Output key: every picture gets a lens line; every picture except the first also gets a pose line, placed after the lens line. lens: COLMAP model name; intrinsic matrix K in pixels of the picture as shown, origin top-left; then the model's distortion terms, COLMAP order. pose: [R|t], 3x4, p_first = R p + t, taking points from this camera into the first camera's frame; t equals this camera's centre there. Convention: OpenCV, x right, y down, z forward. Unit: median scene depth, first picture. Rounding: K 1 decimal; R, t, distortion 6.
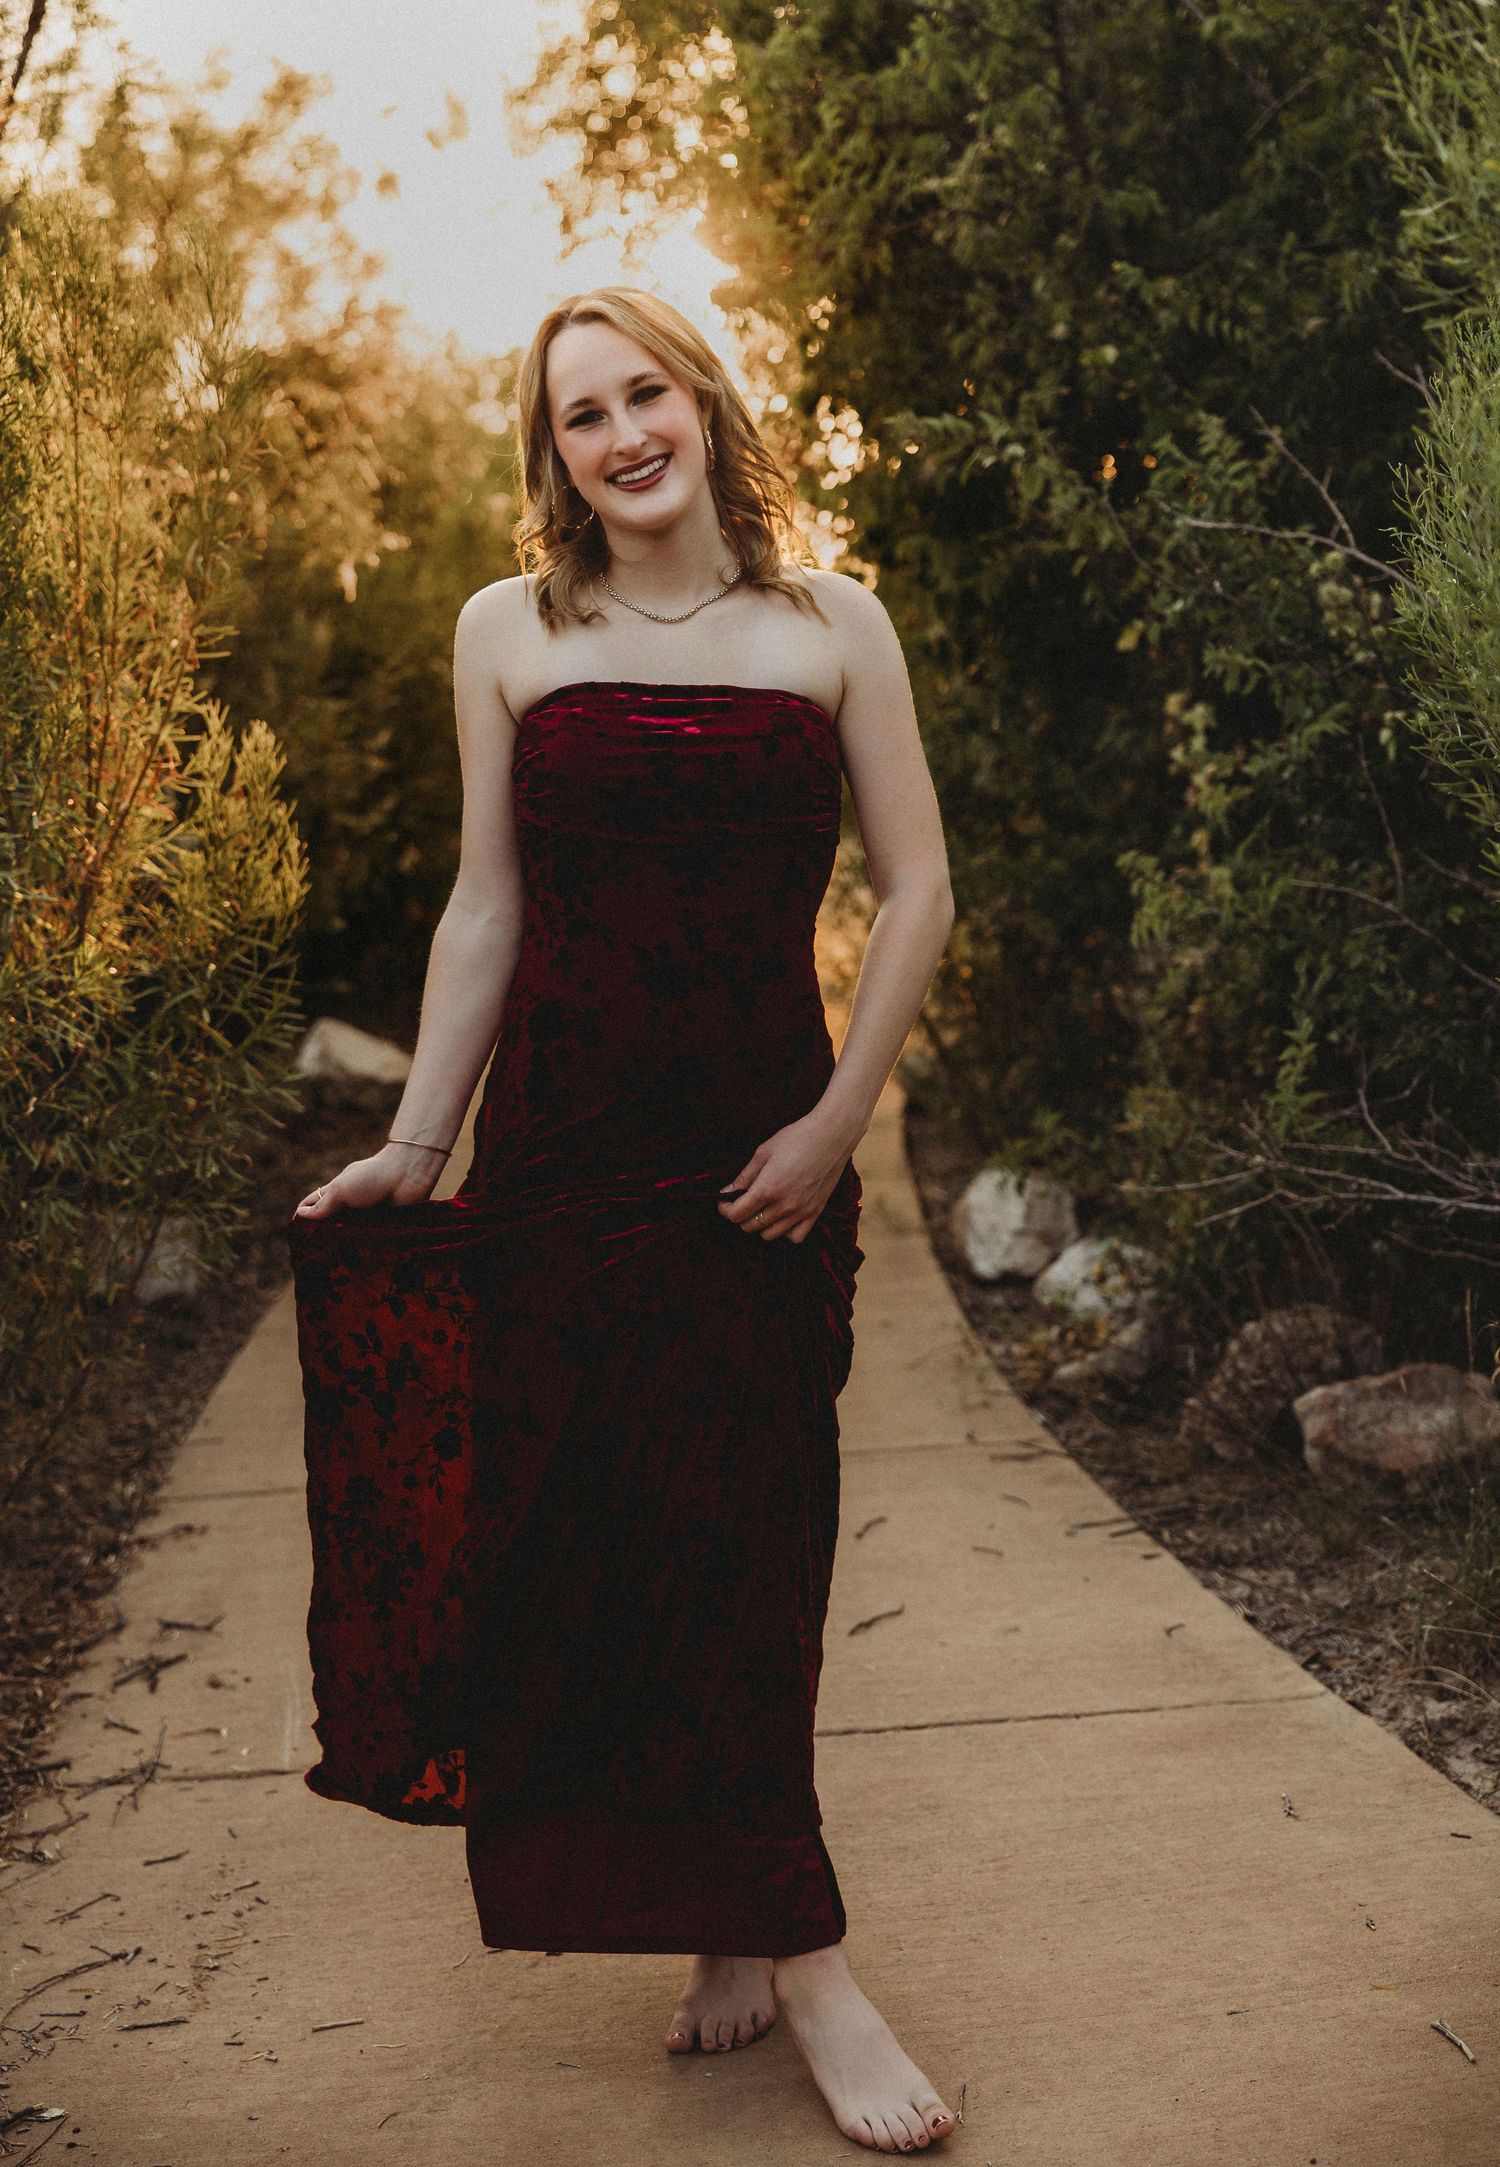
lens RADIAL K [[3280.1, 0, 751.3], [0, 3280.1, 1011.0], [0, 0, 1]] dist [0.001323, 0.000000]
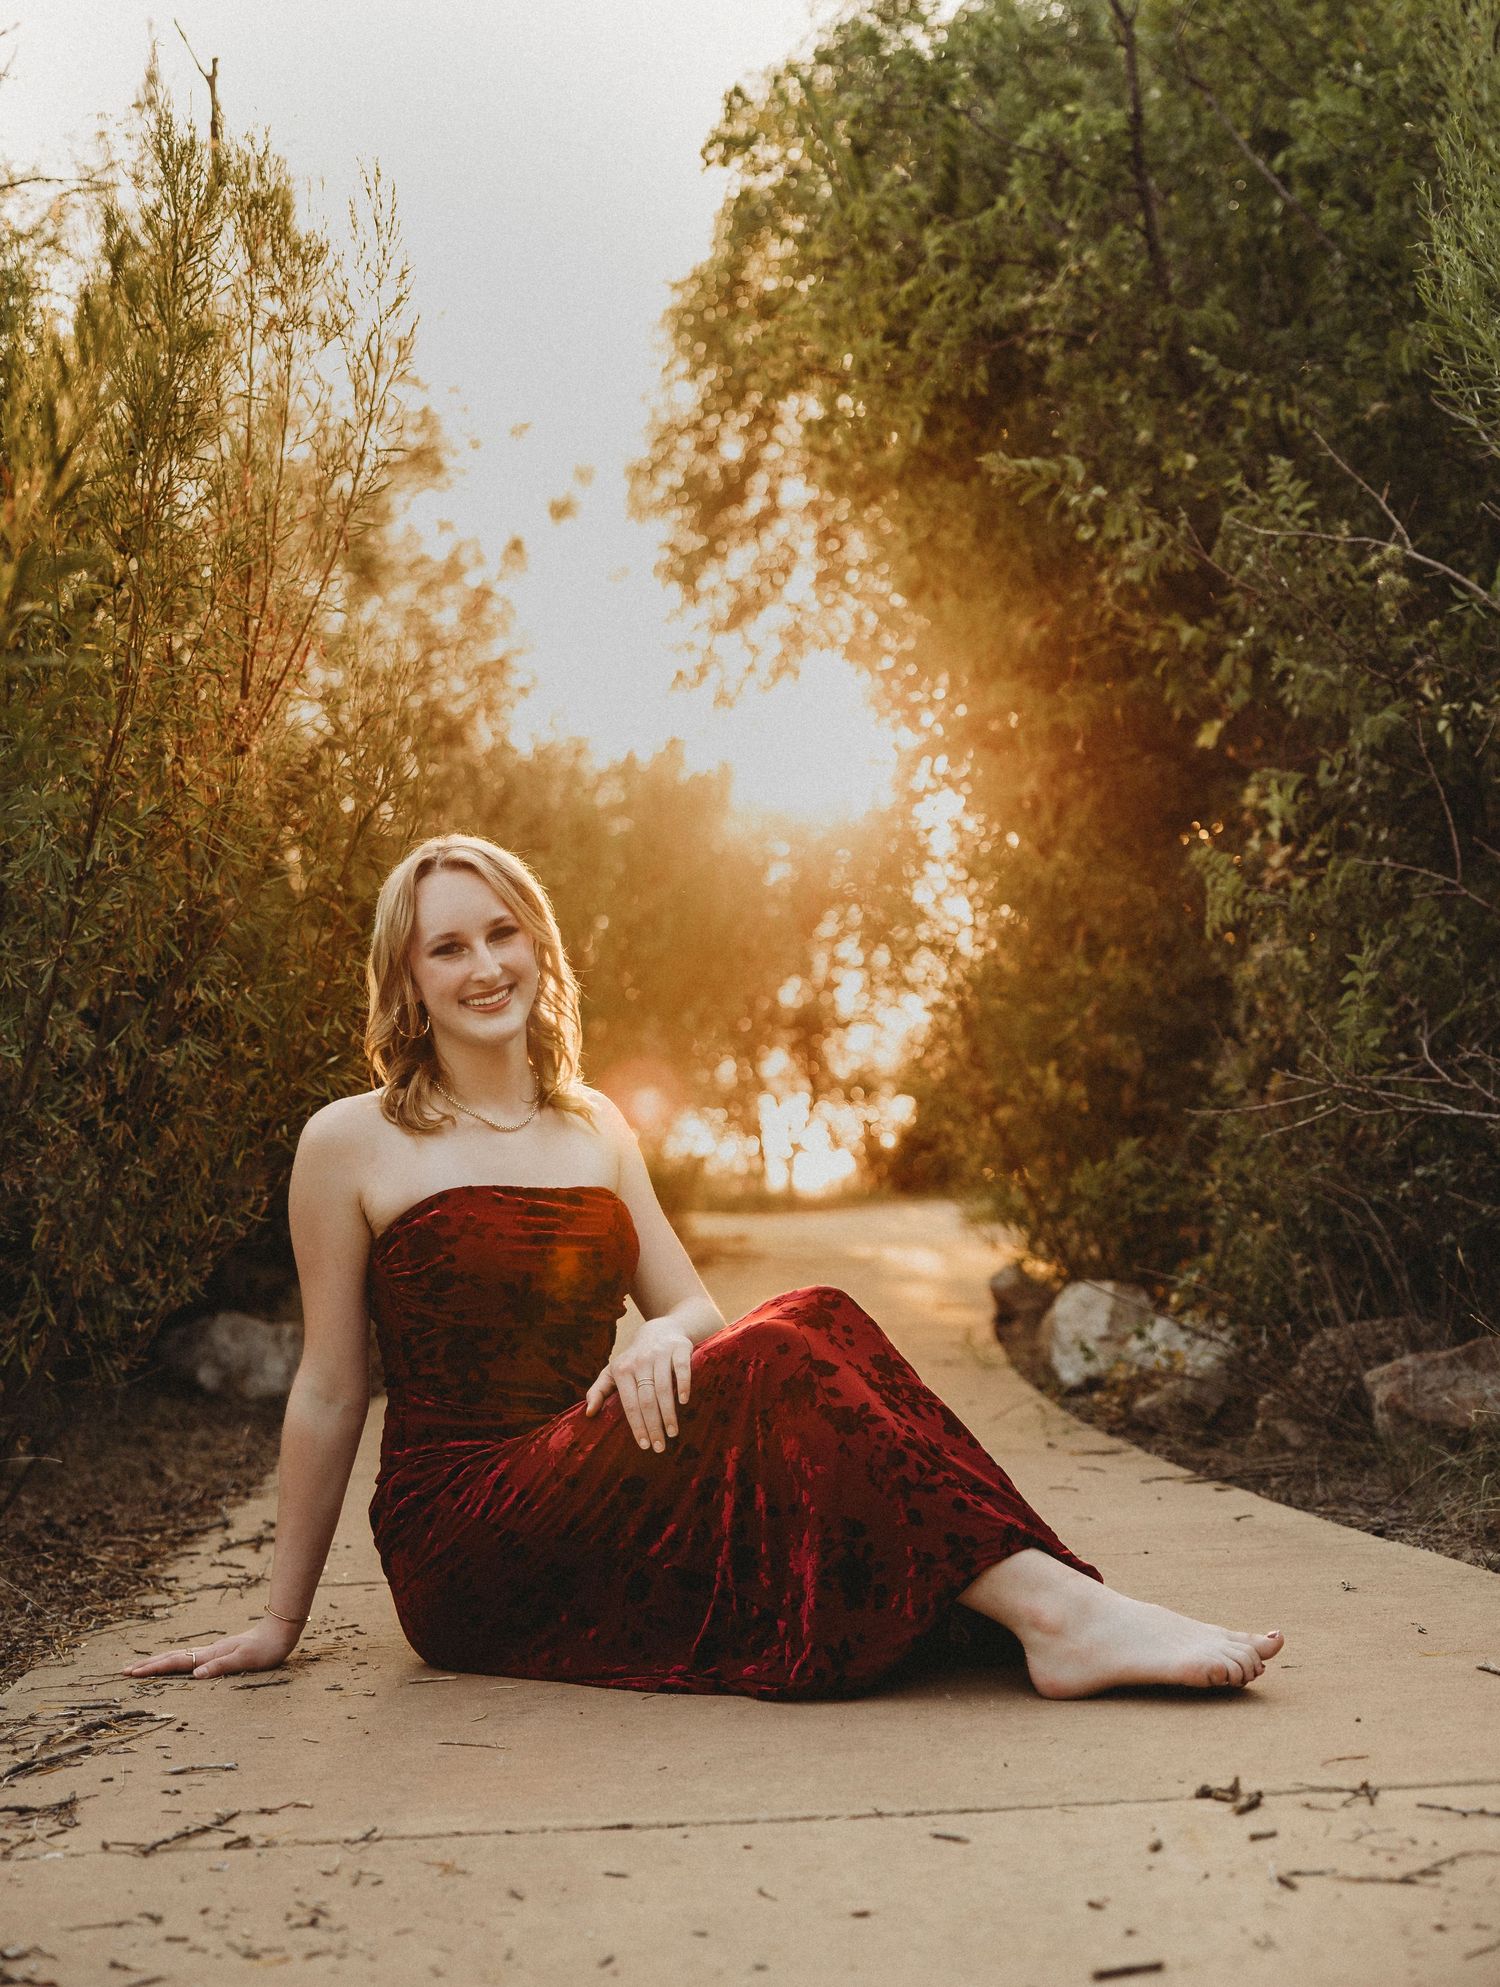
lens RADIAL K [[3297.4, 0, 731.3], [0, 3297.4, 931.3], [0, 0, 1]] dist [0.008021, 0.000000]
pose [[0.999100, 0.018663, -0.038080, 0.003715], [-0.025008, 0.984496, -0.173615, 0.174541], [0.034249, 0.174411, 0.984077, -0.054124]]
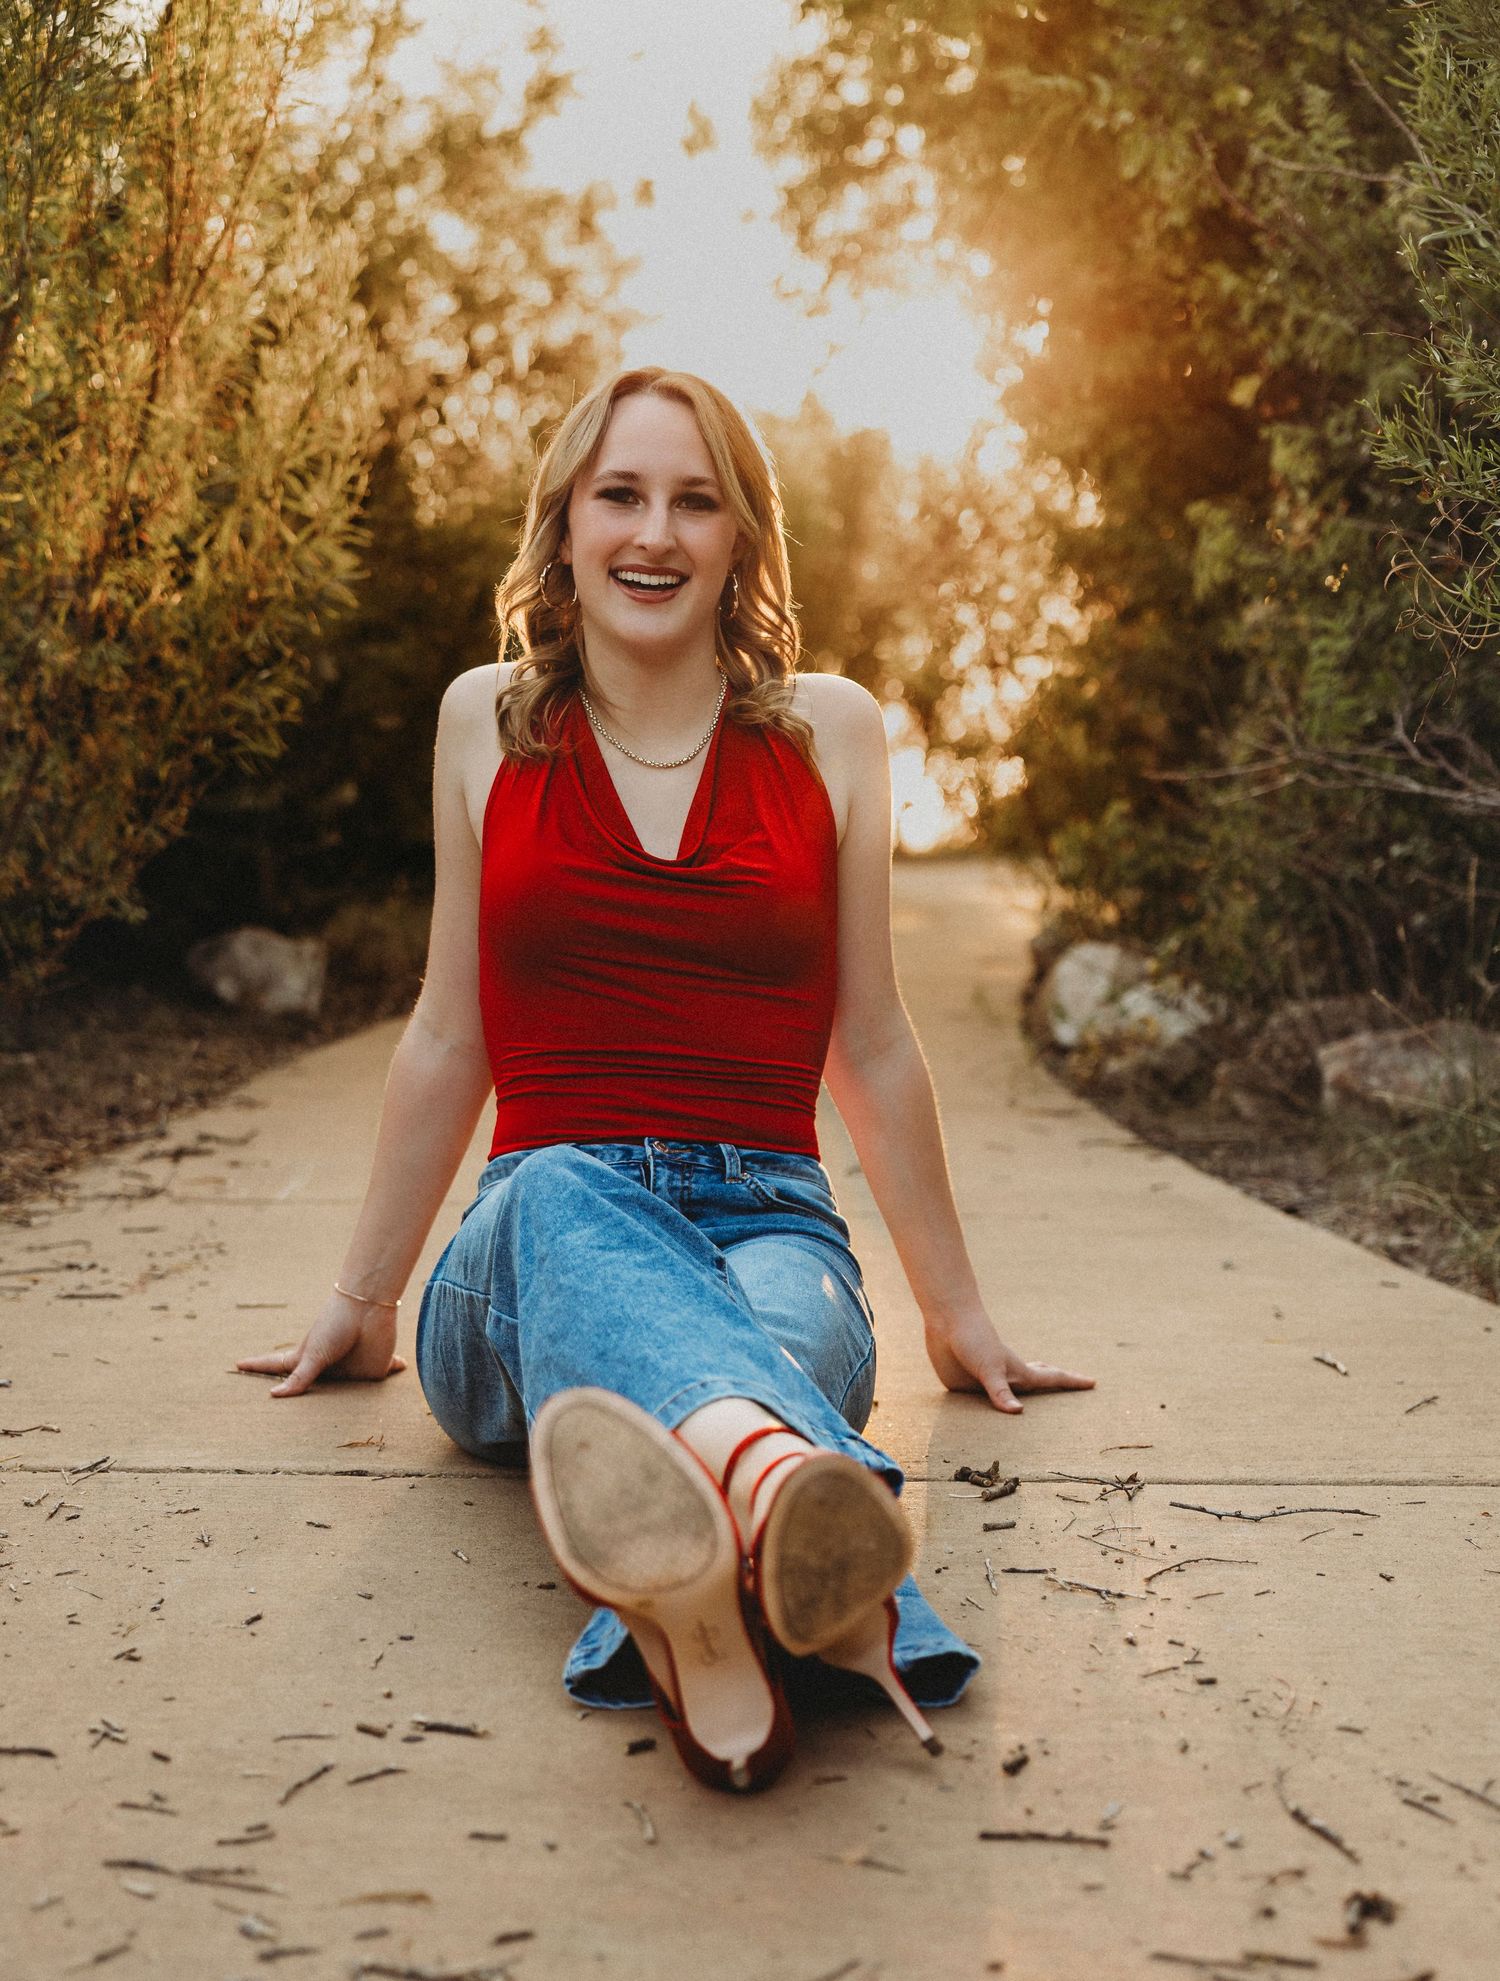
lens RADIAL K [[3111.7, 0, 777.4], [0, 3111.7, 1149.0], [0, 0, 1]] dist [-0.005388, 0.000000]
pose [[0.994570, 0.082394, -0.063568, 0.064704], [-0.082314, 0.996599, 0.003881, 0.166810], [0.063672, 0.001372, 0.997970, 0.021549]]
